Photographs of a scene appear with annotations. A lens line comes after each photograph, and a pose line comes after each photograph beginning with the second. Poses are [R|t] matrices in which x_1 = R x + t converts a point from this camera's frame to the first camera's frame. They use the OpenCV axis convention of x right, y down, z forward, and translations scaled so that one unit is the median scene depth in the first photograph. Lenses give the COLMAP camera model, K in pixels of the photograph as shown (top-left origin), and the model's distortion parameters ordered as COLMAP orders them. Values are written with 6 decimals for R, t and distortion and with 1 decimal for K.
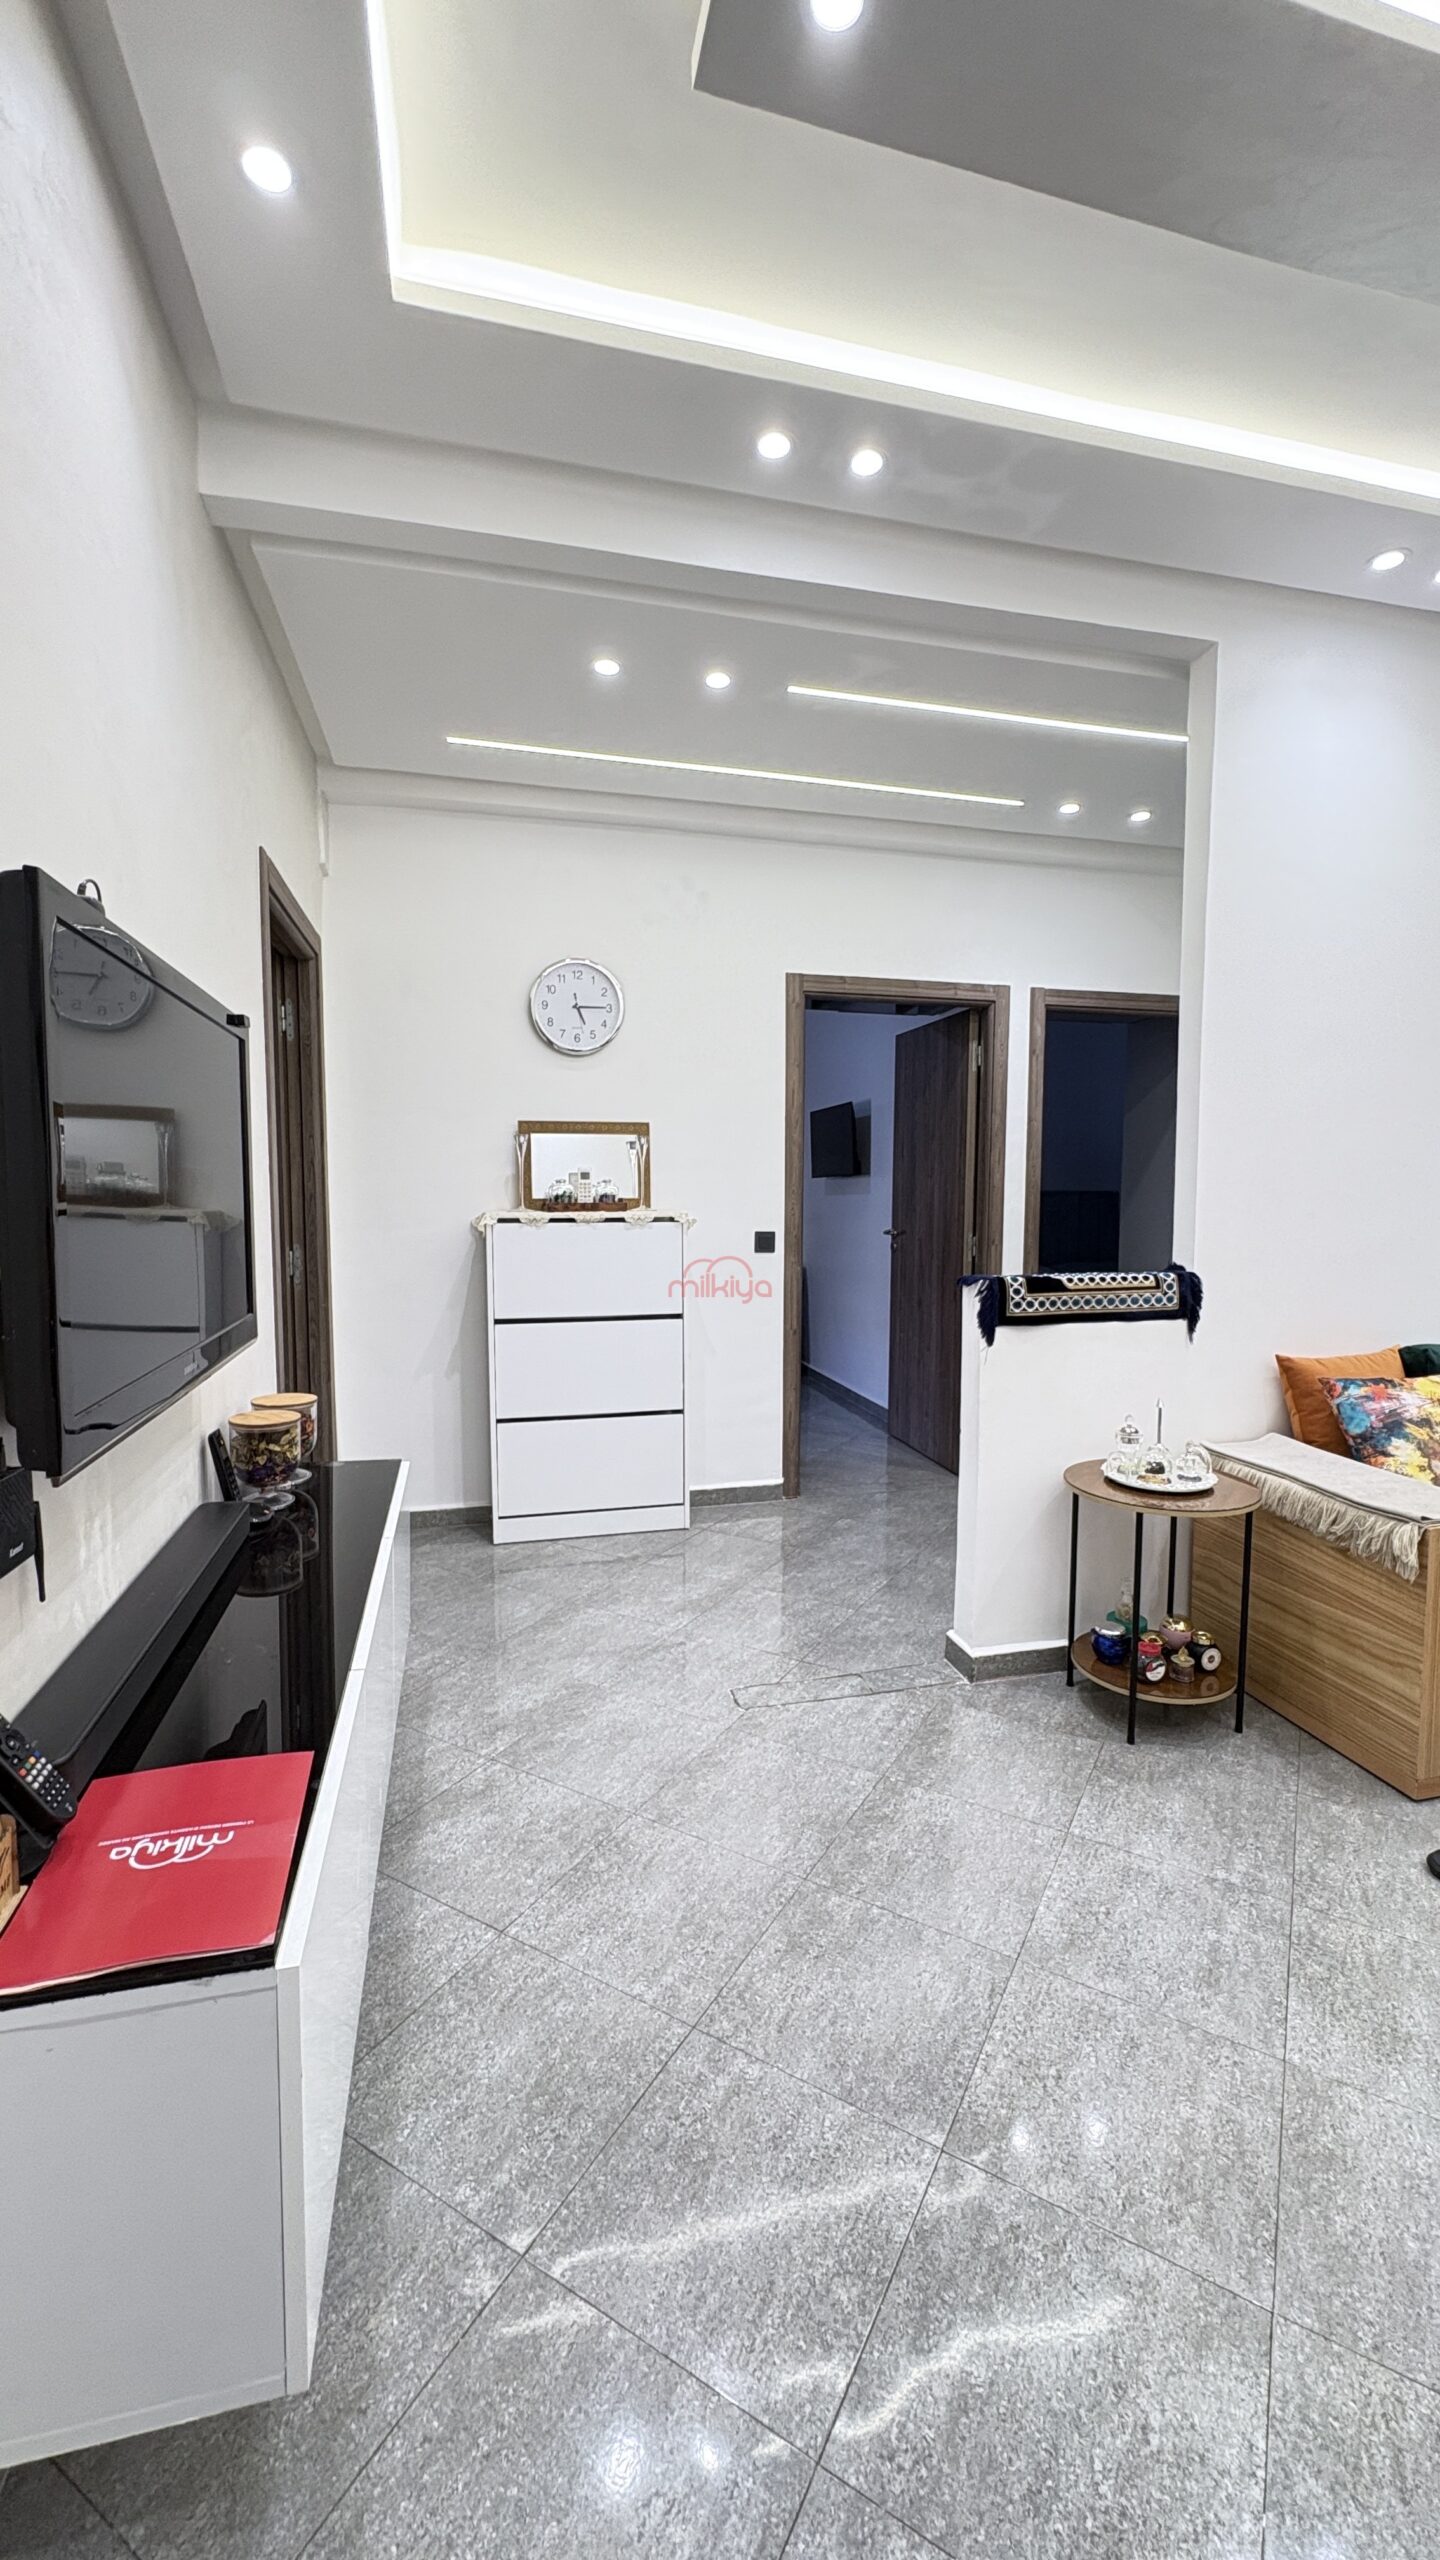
lens RADIAL K [[1017.1, 0, 720.0], [0, 1017.1, 1280.0], [0, 0, 1]] dist [-0.000522, -0.000174]
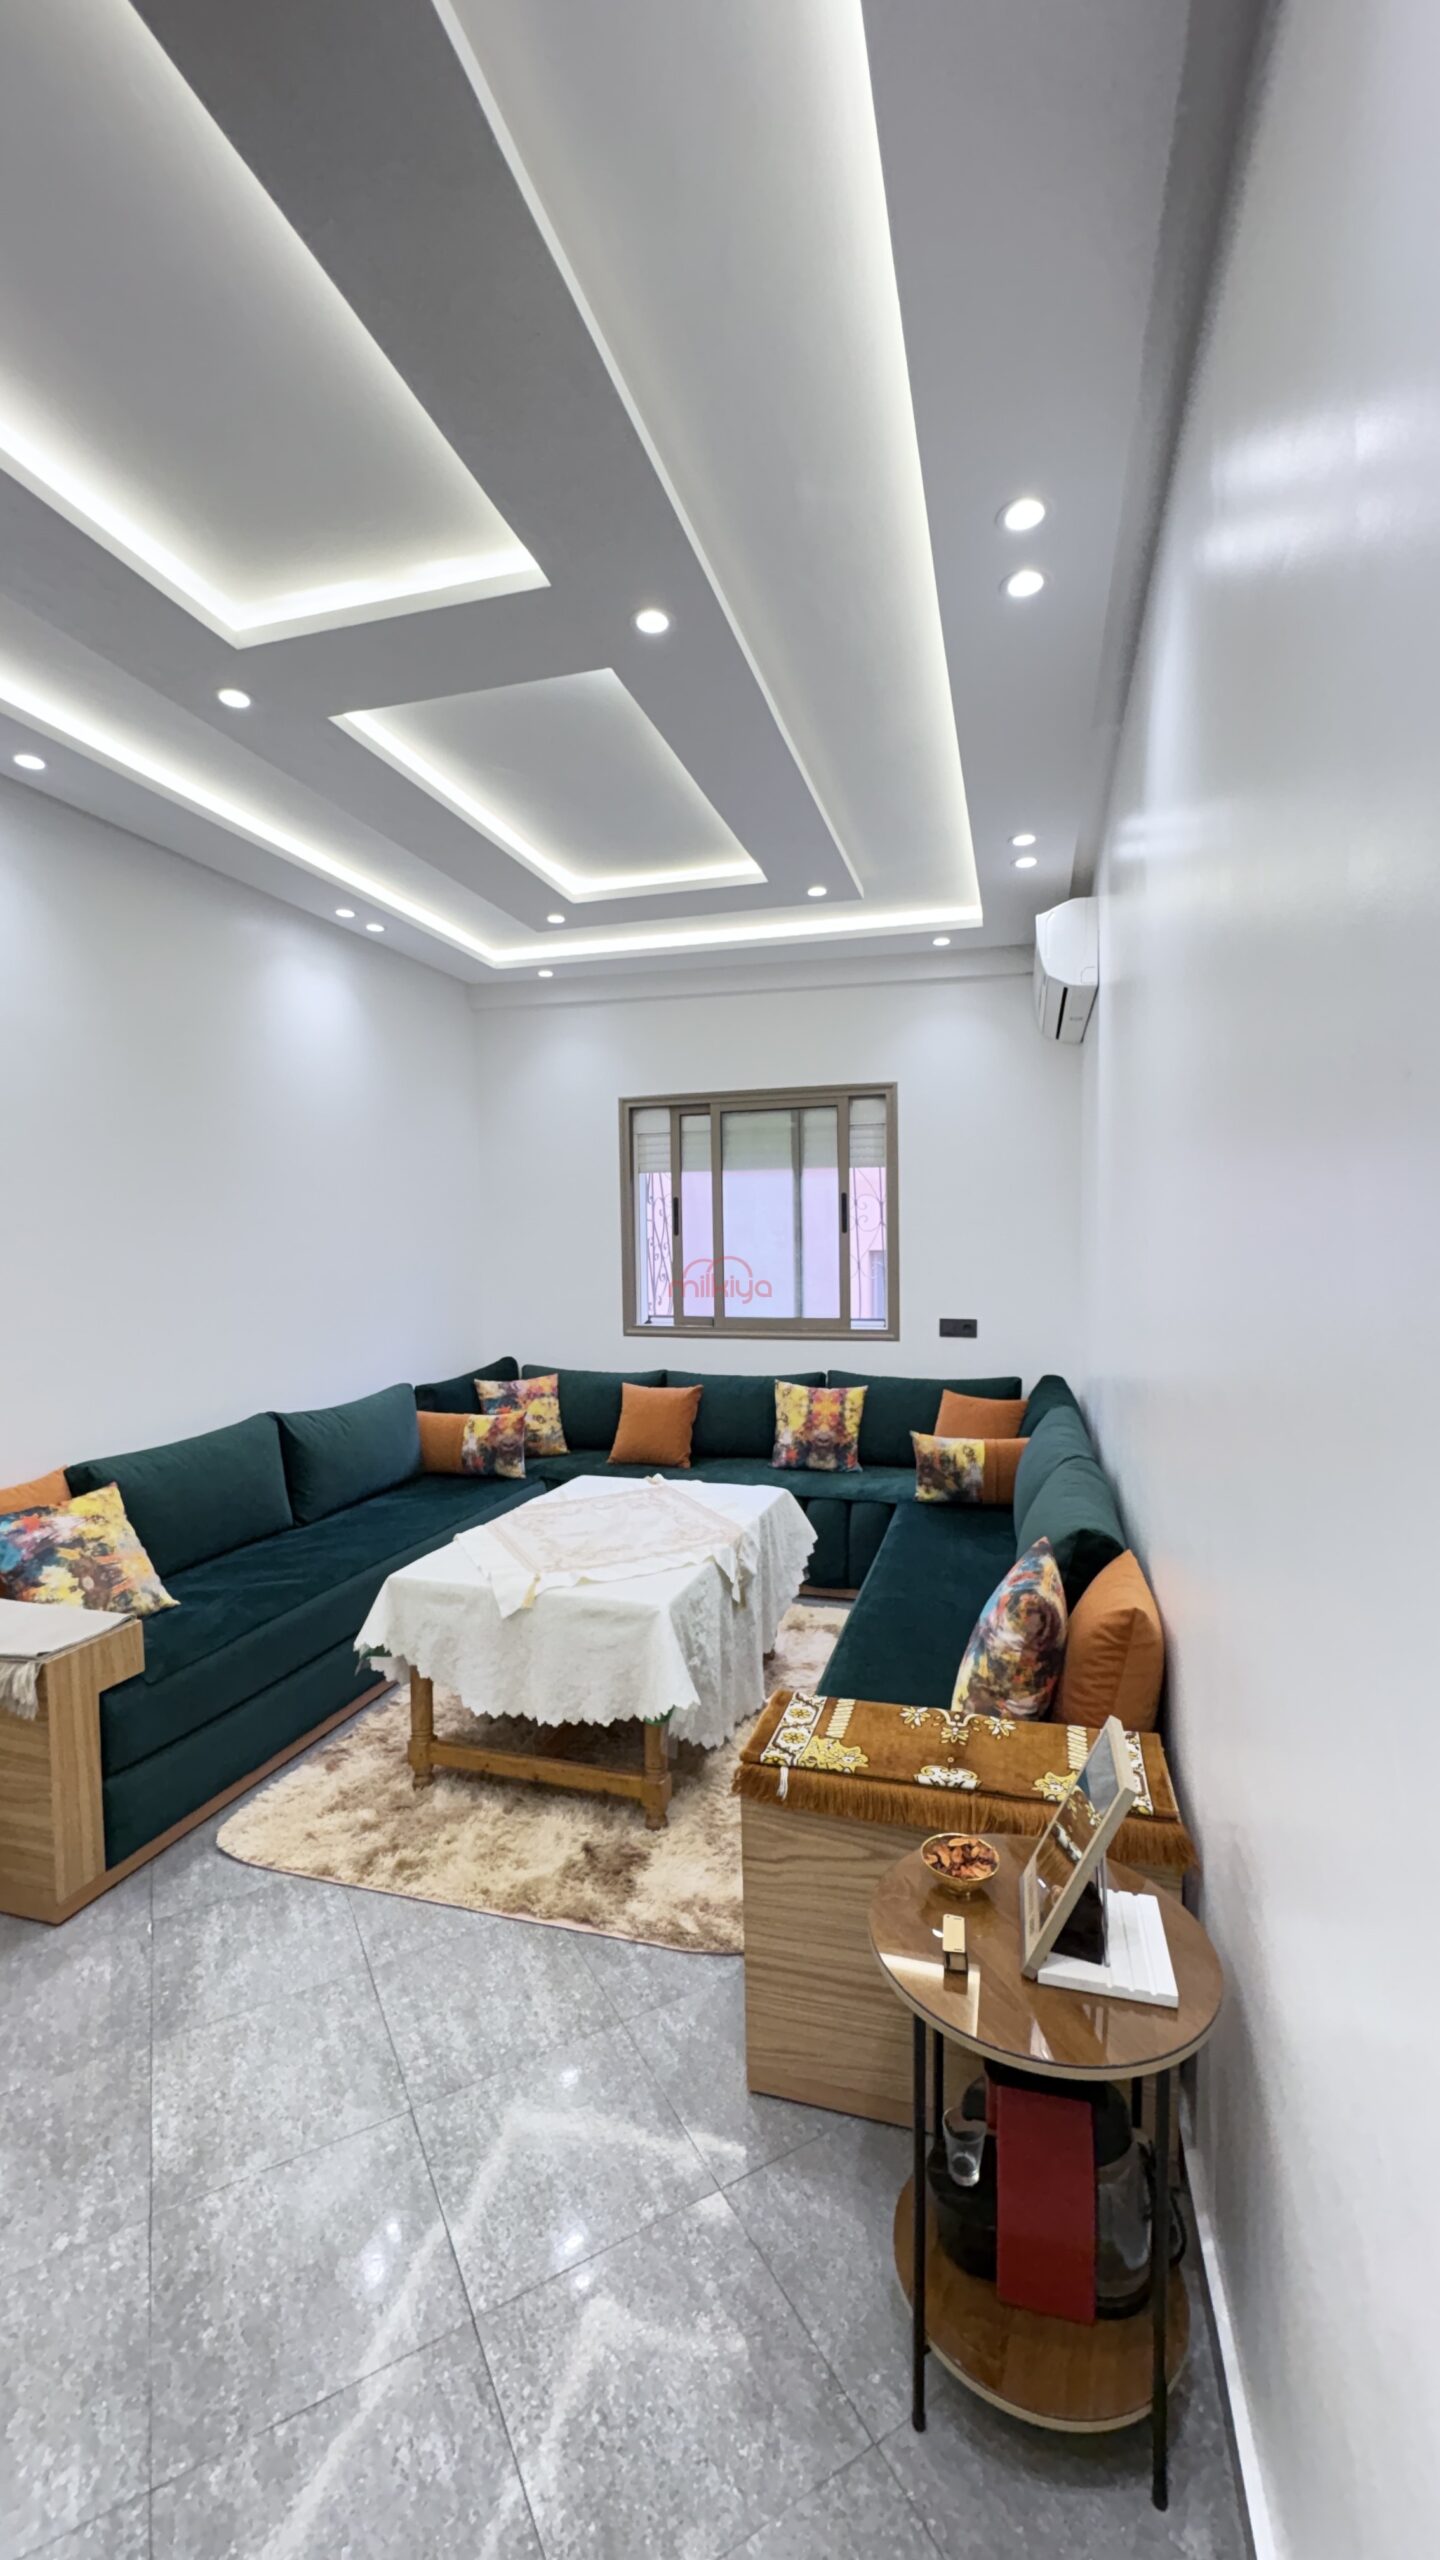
lens RADIAL K [[1017.1, 0, 720.0], [0, 1017.1, 1280.0], [0, 0, 1]] dist [-0.000522, -0.000174]
pose [[0.504514, -0.038060, 0.862564, 0.139577], [0.085776, 0.996295, -0.006210, -0.075832], [-0.859132, 0.077120, 0.505909, -0.148511]]
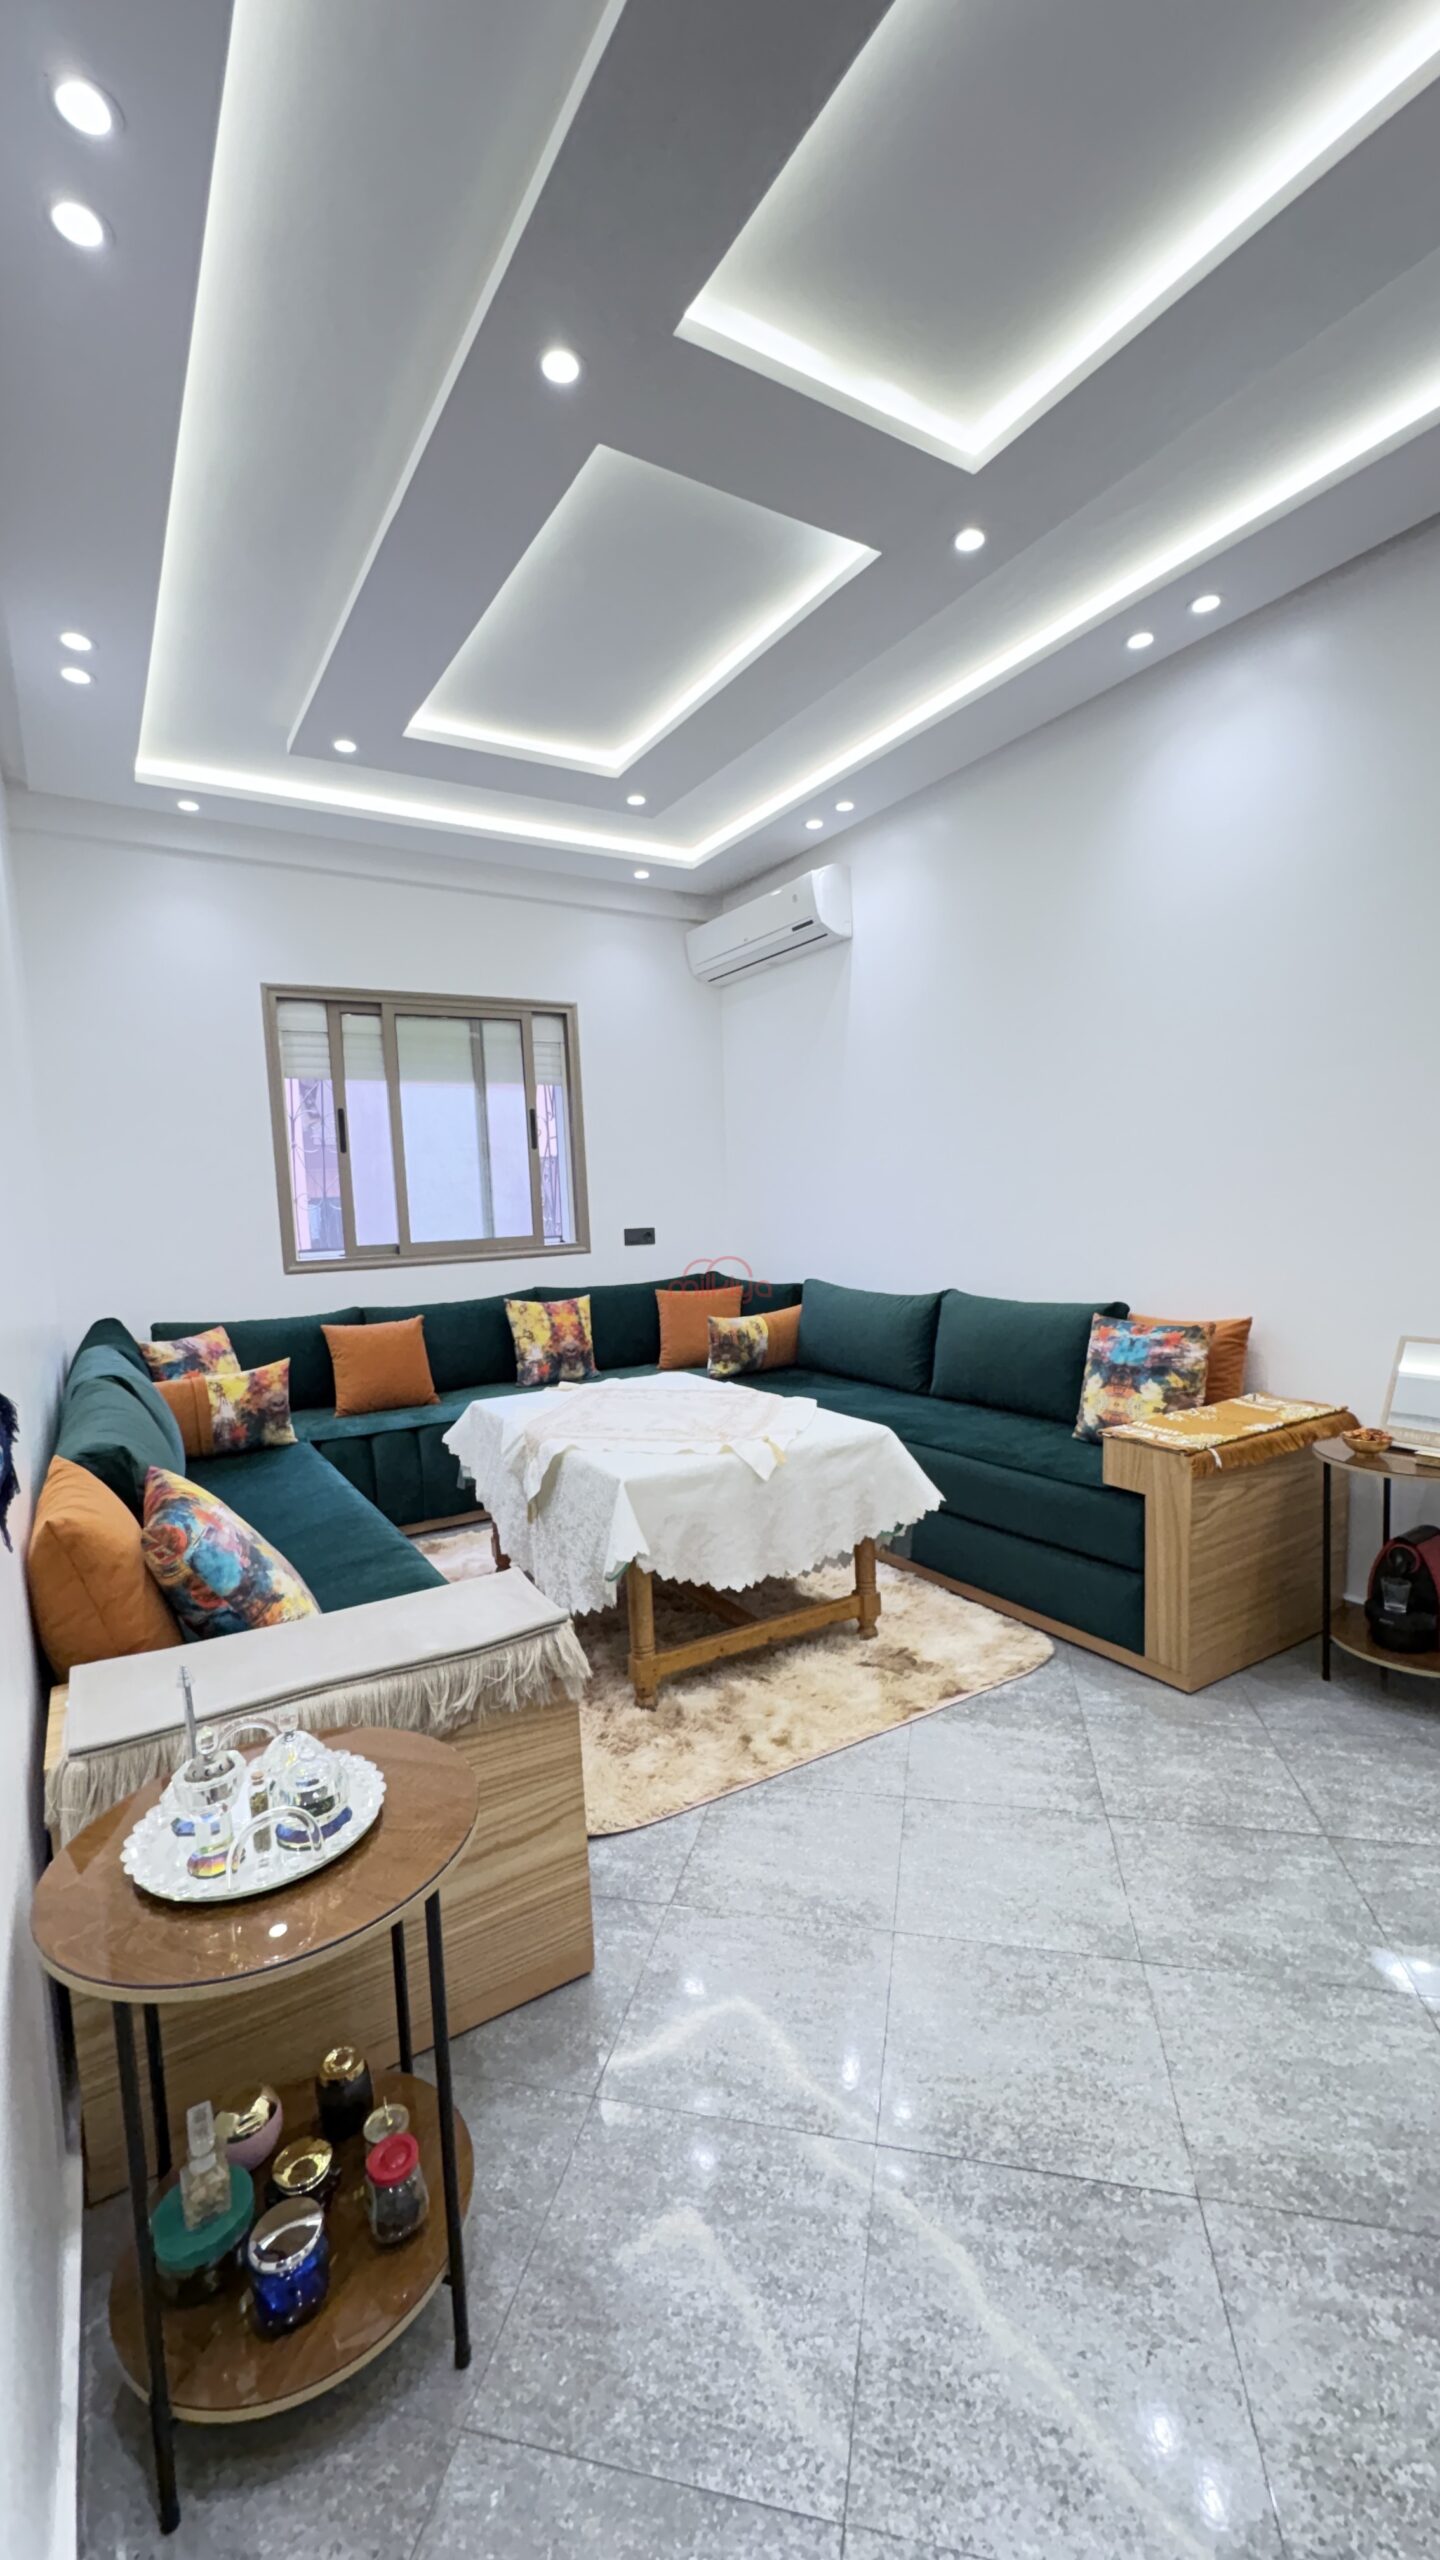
lens RADIAL K [[1017.1, 0, 720.0], [0, 1017.1, 1280.0], [0, 0, 1]] dist [-0.000522, -0.000174]
pose [[-0.301797, -0.061507, 0.951386, -0.044047], [0.127282, 0.986384, 0.104146, -0.067483], [-0.944837, 0.152526, -0.289859, 0.966659]]
